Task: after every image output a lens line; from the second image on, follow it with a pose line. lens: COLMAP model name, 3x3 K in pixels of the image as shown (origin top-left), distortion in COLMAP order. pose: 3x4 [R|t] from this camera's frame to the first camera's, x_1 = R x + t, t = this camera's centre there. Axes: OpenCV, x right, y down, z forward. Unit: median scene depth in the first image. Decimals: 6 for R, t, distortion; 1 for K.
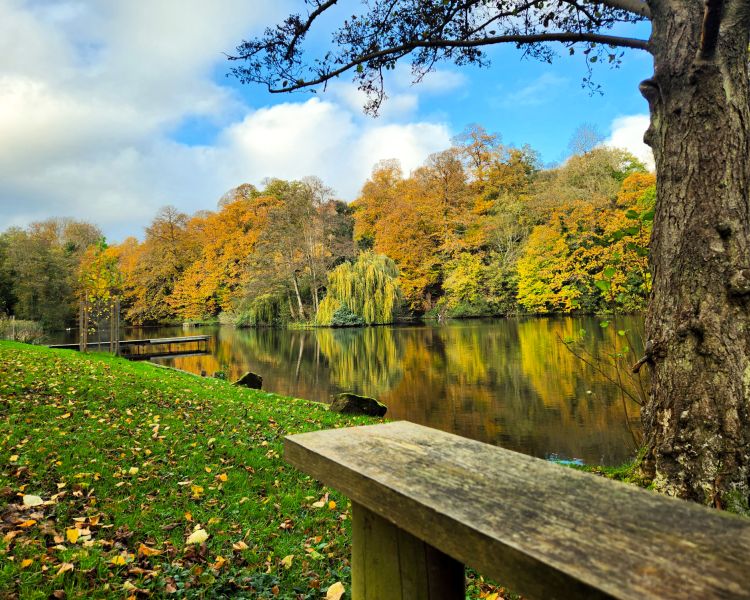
lens RADIAL K [[490.5, 0, 375.0], [0, 490.5, 300.0], [0, 0, 1]] dist [-0.000939, -0.001057]
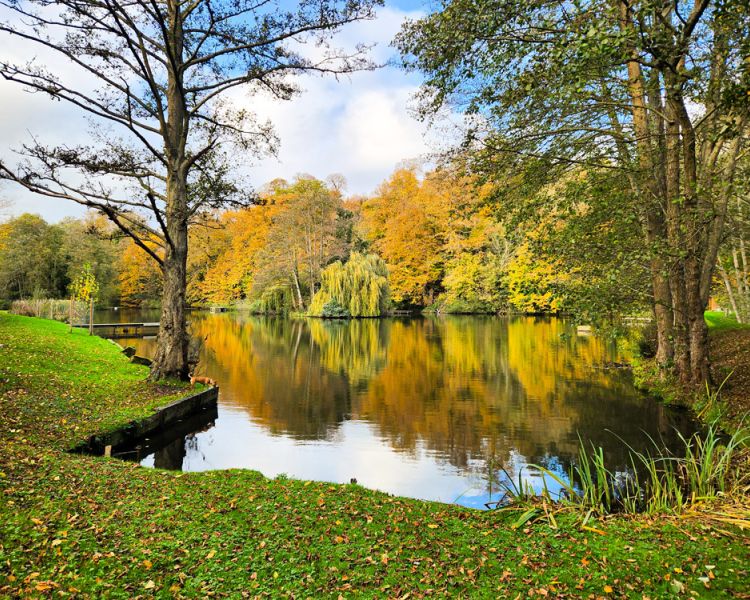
lens RADIAL K [[490.5, 0, 375.0], [0, 490.5, 300.0], [0, 0, 1]] dist [-0.000939, -0.001057]
pose [[0.995513, 0.040234, -0.085645, 0.088694], [-0.038294, 0.998974, 0.024171, -0.012705], [0.086530, -0.020783, 0.996032, -0.092039]]
